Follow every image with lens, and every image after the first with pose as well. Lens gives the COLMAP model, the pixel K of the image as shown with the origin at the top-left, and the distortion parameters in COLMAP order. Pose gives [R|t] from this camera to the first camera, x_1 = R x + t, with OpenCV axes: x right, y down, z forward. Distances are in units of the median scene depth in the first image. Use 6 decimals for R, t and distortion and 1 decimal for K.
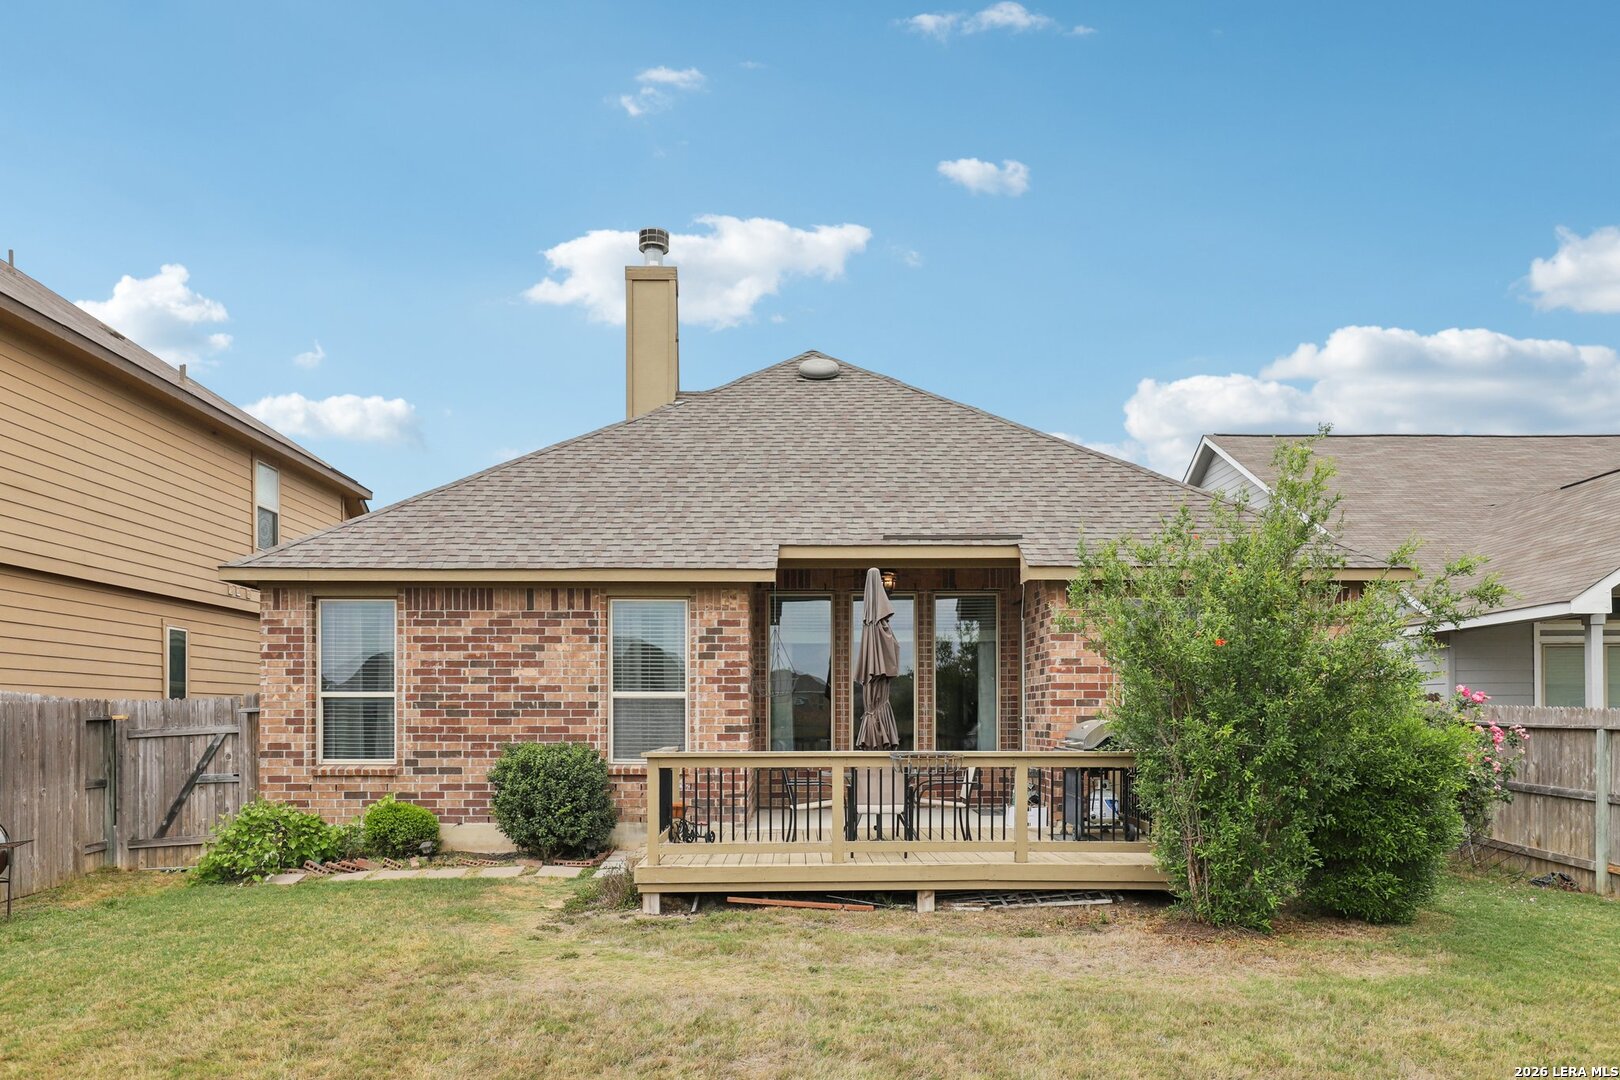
lens RADIAL K [[1176.1, 0, 811.1], [0, 1176.1, 703.7], [0, 0, 1]] dist [0.002643, 0.001956]
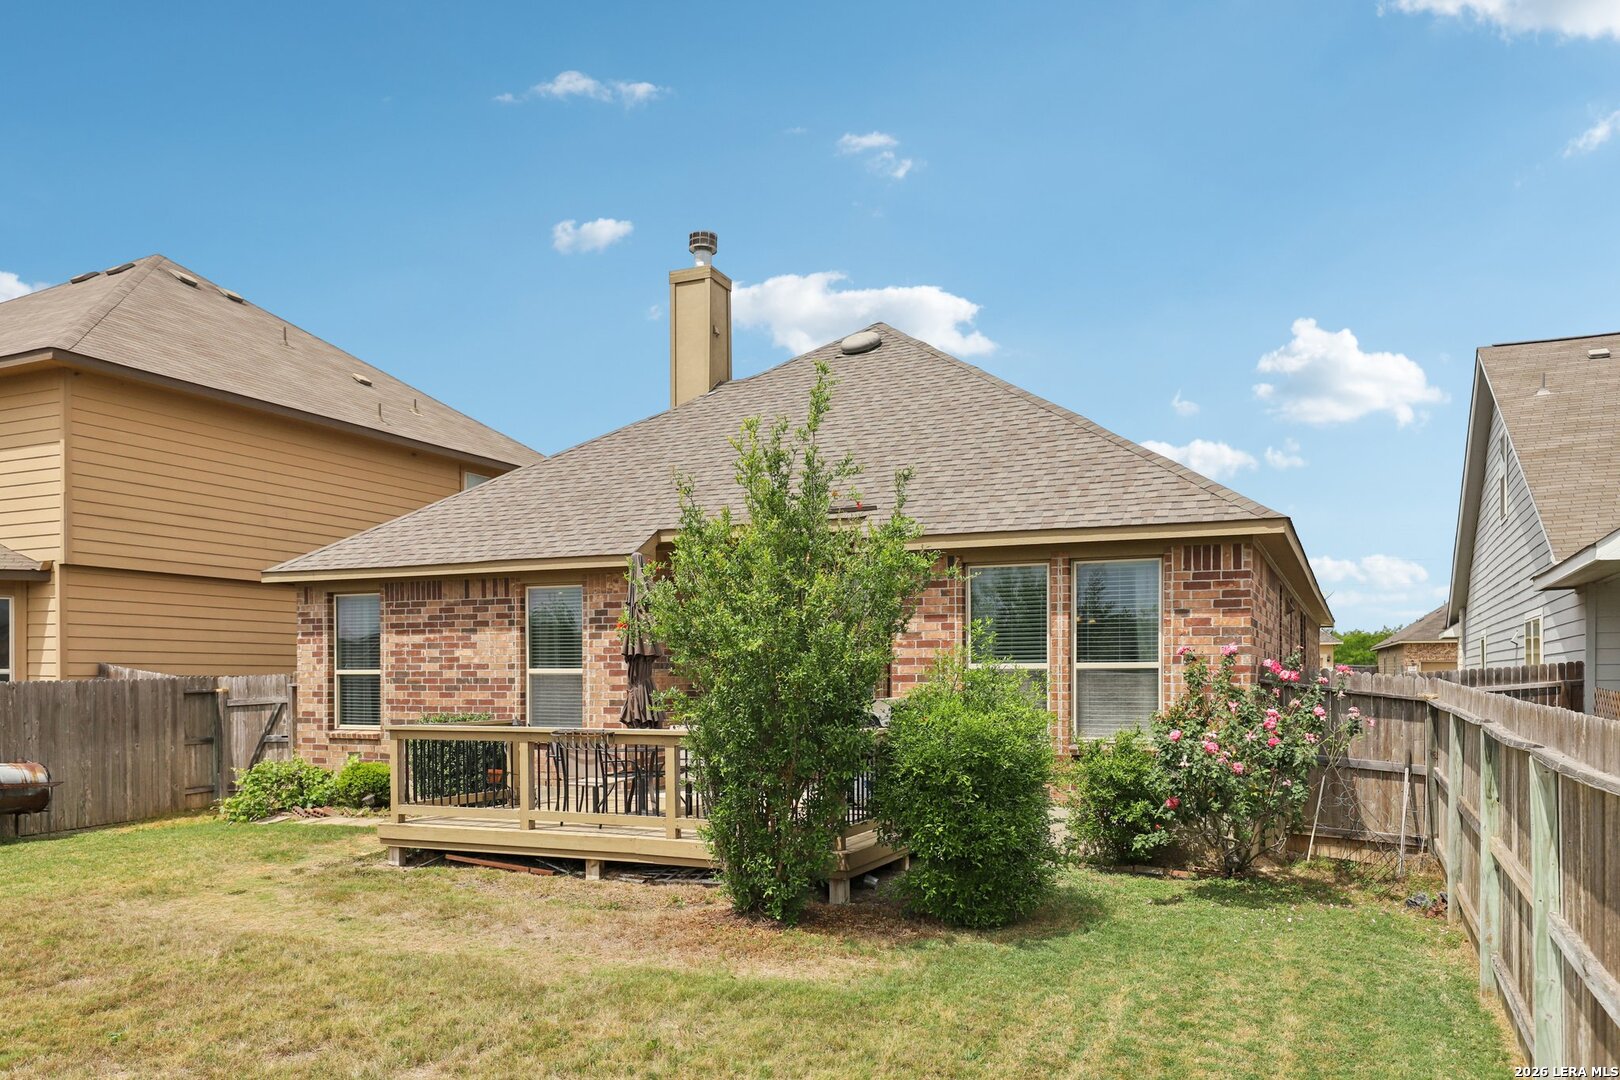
lens RADIAL K [[1181.8, 0, 806.7], [0, 1181.8, 678.4], [0, 0, 1]] dist [-0.002079, -0.000933]
pose [[0.906374, -0.000882, -0.422475, 0.552398], [0.005740, 0.999931, 0.010226, -0.011170], [0.422437, -0.011693, 0.906317, 0.090416]]
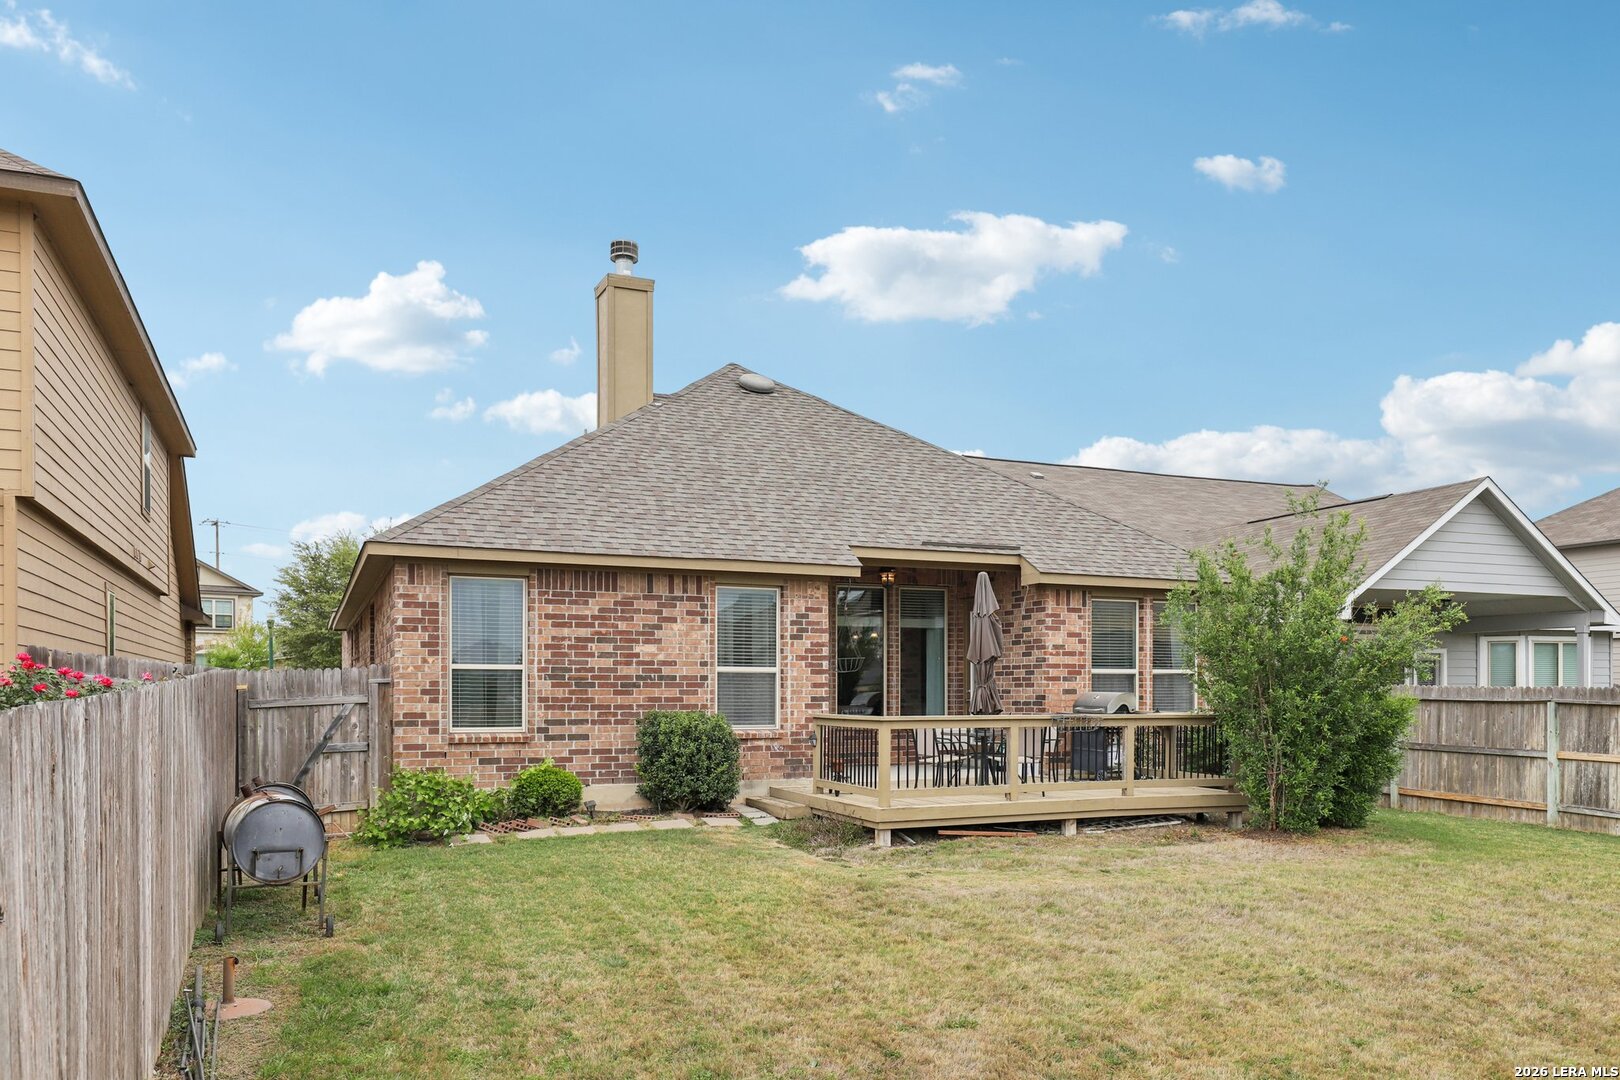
lens RADIAL K [[1145.0, 0, 813.4], [0, 1145.0, 689.8], [0, 0, 1]] dist [0.001937, 0.000398]
pose [[0.929640, 0.002930, 0.368458, -0.496128], [-0.006150, 0.999952, 0.007567, 0.003489], [-0.368418, -0.009300, 0.929614, -0.072240]]
